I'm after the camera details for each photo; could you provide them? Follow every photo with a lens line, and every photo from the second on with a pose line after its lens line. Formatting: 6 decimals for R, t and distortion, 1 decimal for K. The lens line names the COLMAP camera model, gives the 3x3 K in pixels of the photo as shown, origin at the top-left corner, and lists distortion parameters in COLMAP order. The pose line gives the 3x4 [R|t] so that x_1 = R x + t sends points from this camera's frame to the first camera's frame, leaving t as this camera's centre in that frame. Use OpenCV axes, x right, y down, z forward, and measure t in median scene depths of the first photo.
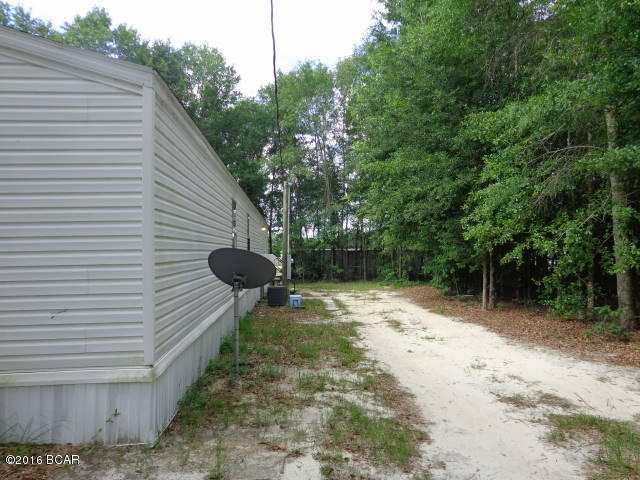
lens RADIAL K [[449.9, 0, 320.0], [0, 449.9, 240.0], [0, 0, 1]] dist [-0.001709, 0.010810]
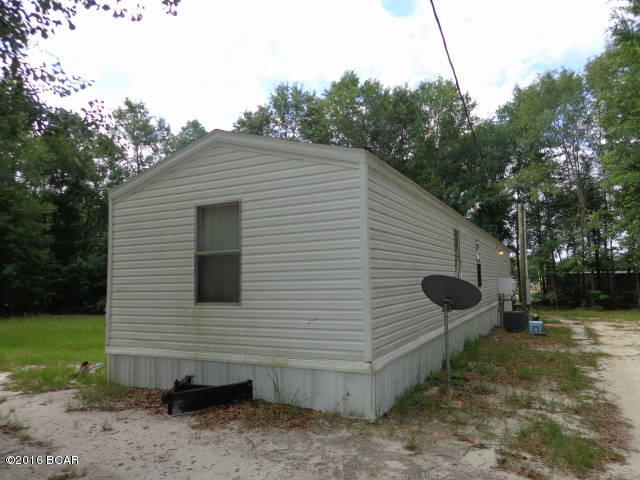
lens RADIAL K [[449.9, 0, 320.0], [0, 449.9, 240.0], [0, 0, 1]] dist [-0.001709, 0.010810]
pose [[0.856352, -0.051585, -0.513810, 0.077600], [0.023973, 0.997897, -0.060231, -0.005352], [0.515836, 0.039261, 0.855787, -0.095720]]
